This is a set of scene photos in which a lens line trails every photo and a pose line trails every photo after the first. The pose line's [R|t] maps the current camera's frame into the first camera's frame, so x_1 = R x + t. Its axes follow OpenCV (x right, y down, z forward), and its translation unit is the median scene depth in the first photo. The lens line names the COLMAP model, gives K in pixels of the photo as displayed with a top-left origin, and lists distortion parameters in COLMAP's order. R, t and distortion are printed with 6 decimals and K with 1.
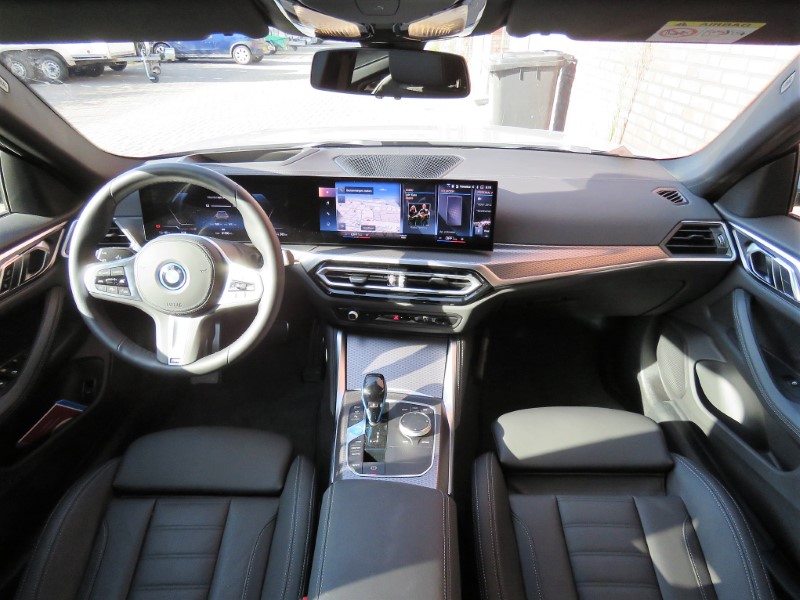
lens RADIAL K [[498.7, 0, 400.0], [0, 498.7, 300.0], [0, 0, 1]] dist [-0.067034, -0.000698]
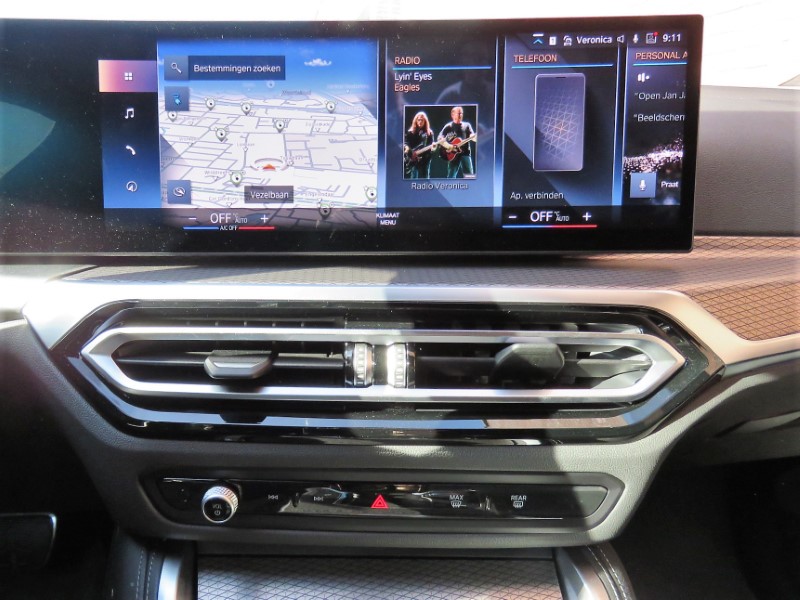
lens RADIAL K [[556.7, 0, 351.3], [0, 556.7, 299.4], [0, 0, 1]] dist [0.003093, -0.004525]
pose [[0.988704, -0.025180, 0.147751, -0.067706], [0.056270, 0.976037, -0.210202, -0.009598], [-0.138917, 0.216142, 0.966429, 0.698975]]
